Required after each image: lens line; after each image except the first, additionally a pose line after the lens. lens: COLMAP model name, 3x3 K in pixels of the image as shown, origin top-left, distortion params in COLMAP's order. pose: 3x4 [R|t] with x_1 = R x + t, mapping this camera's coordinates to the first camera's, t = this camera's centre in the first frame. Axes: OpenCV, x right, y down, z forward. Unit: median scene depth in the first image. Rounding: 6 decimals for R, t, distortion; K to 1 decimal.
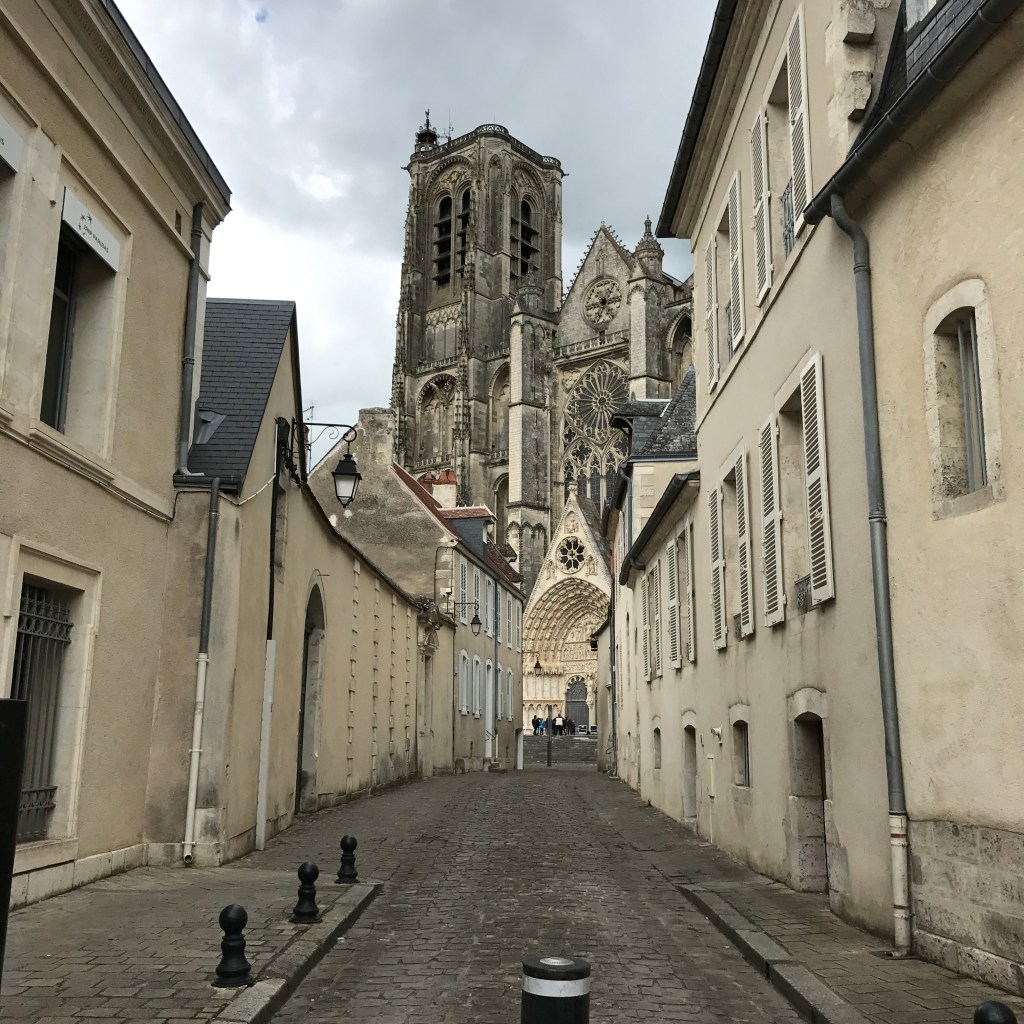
lens RADIAL K [[976.2, 0, 512.0], [0, 976.2, 512.0], [0, 0, 1]] dist [0.109255, -0.389017]
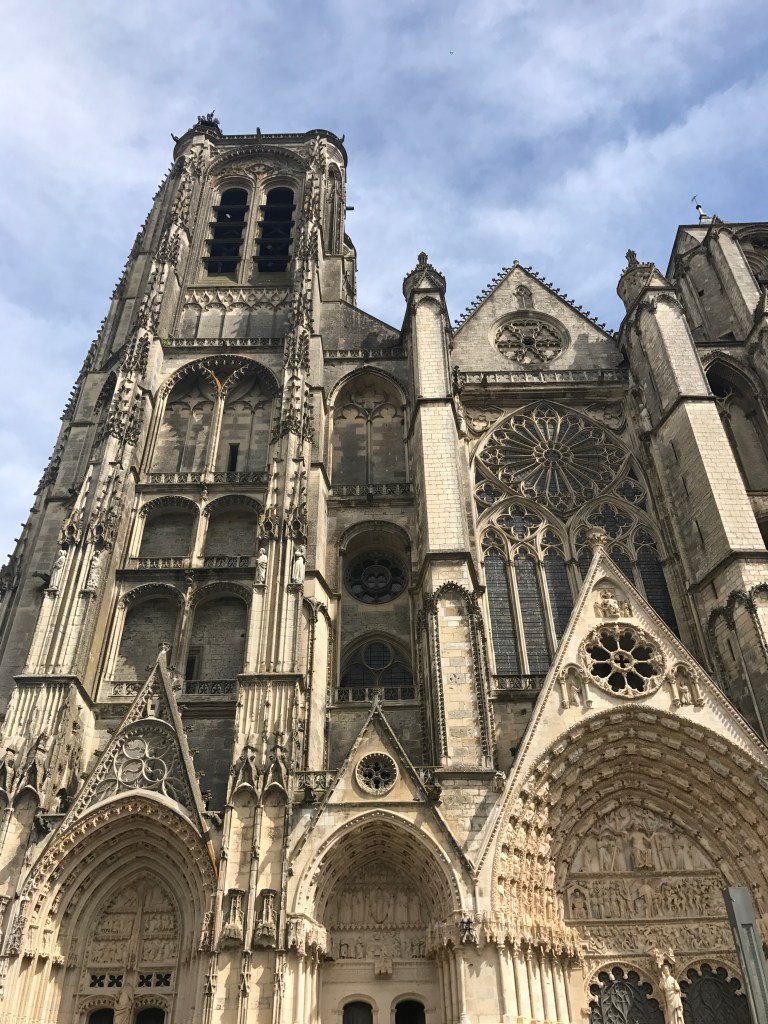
lens RADIAL K [[819.5, 0, 384.0], [0, 819.5, 512.0], [0, 0, 1]] dist [-0.031163, -0.002524]
pose [[0.802634, 0.358103, 0.477012, -0.226893], [-0.116039, 0.878189, -0.464024, 0.168383], [-0.585075, 0.317090, 0.746419, 0.753881]]
